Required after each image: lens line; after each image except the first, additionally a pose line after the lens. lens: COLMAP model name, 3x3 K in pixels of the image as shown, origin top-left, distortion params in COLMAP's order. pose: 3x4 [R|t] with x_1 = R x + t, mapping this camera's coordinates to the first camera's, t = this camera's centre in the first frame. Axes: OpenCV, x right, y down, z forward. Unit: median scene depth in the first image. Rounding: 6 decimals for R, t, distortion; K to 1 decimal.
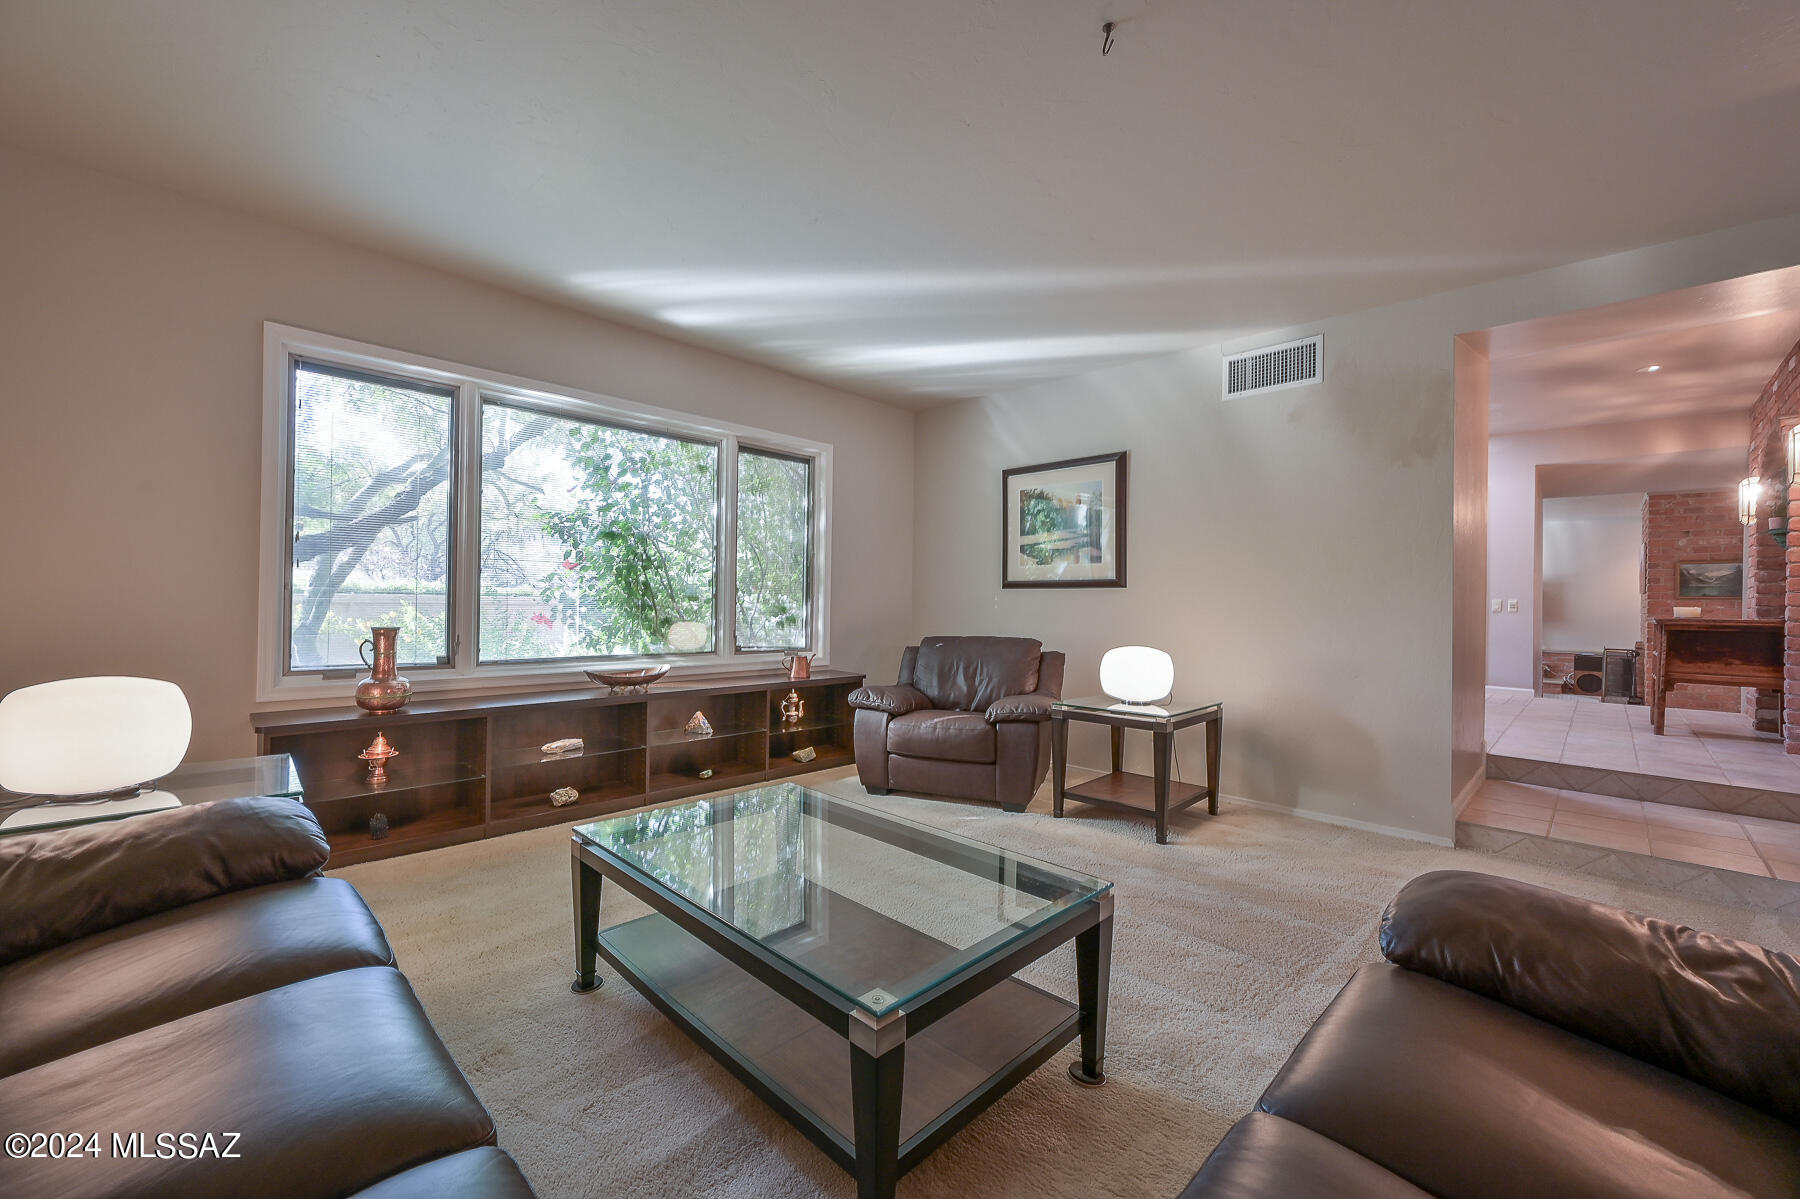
lens RADIAL K [[709.3, 0, 896.9], [0, 709.3, 596.0], [0, 0, 1]] dist [0.002423, 0.000013]
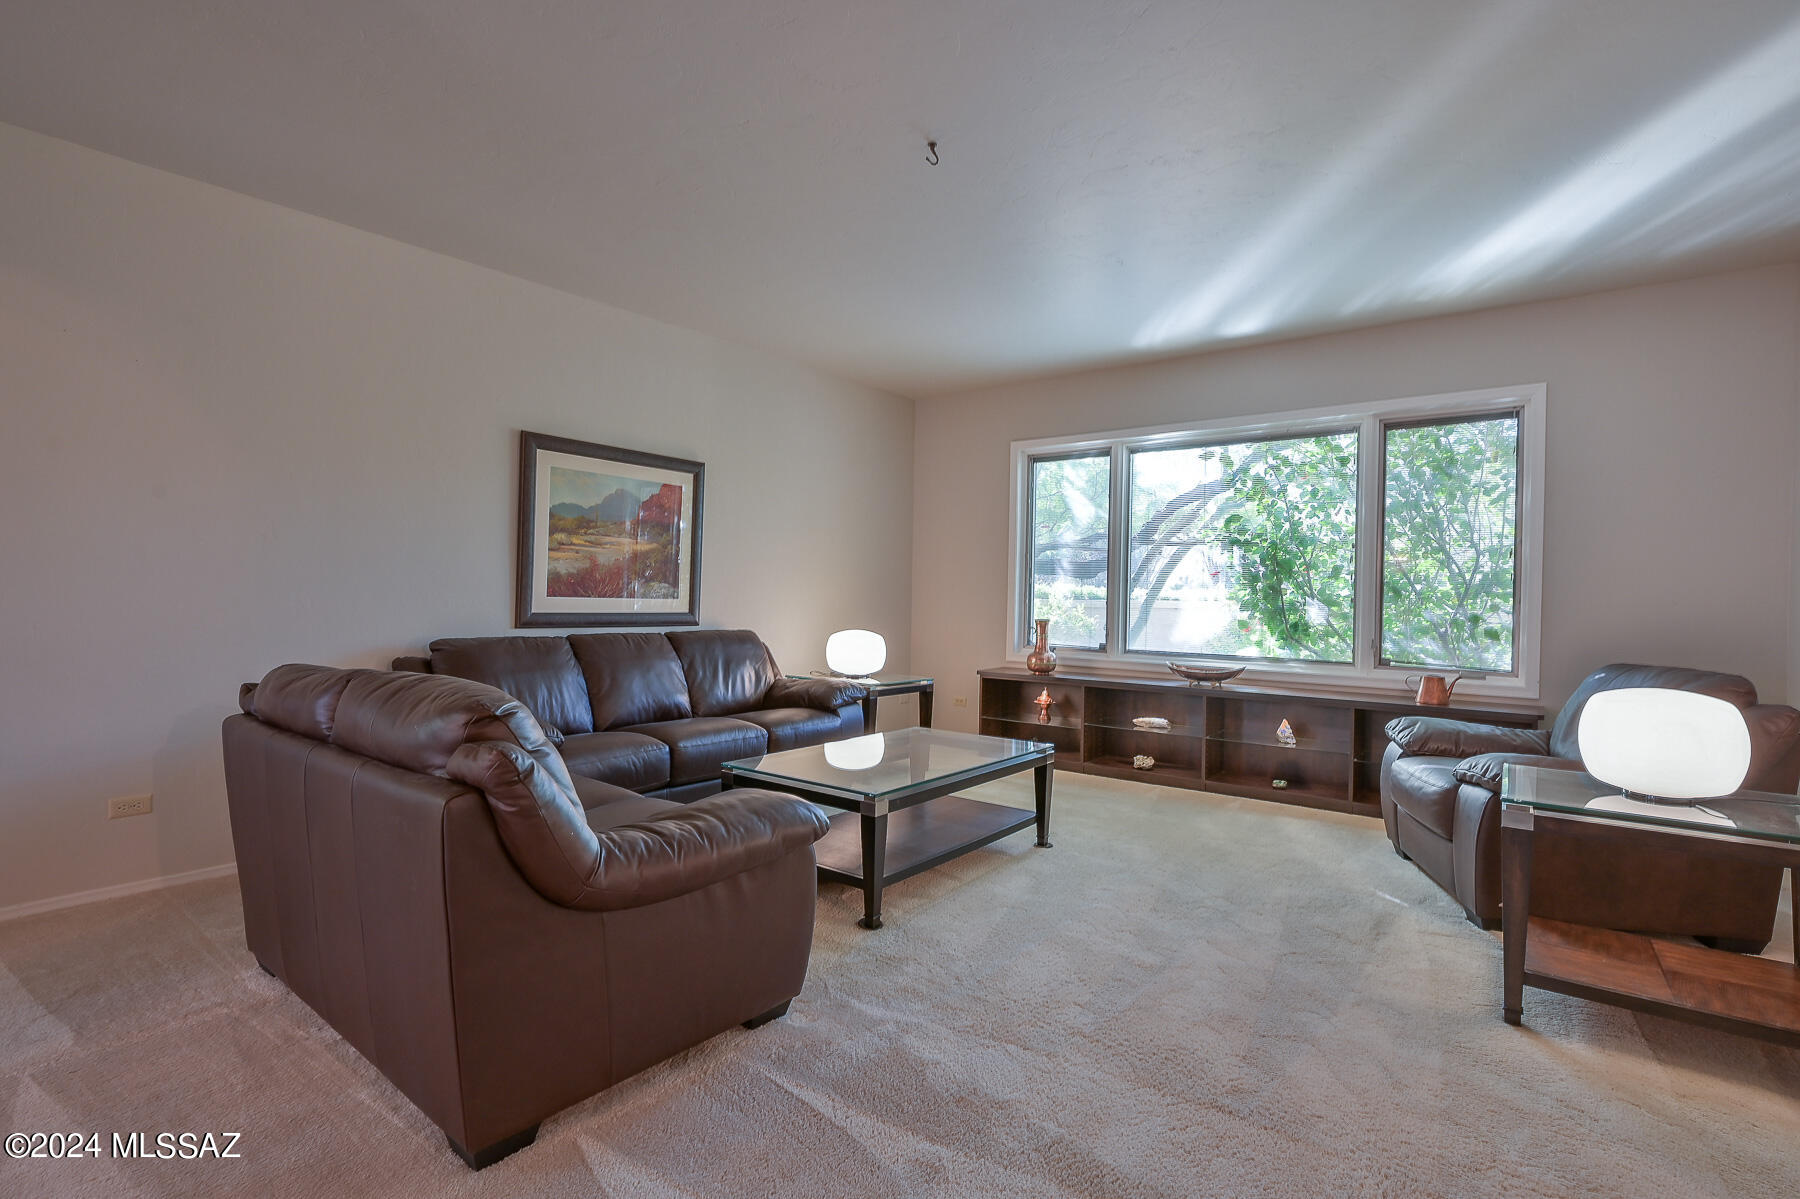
lens RADIAL K [[833.6, 0, 905.3], [0, 833.6, 602.7], [0, 0, 1]] dist [-0.003796, -0.000467]
pose [[0.134749, -0.001044, -0.990879, 0.884918], [-0.001583, 0.999998, -0.001269, 0.006875], [0.990879, 0.001740, 0.134747, 0.378344]]
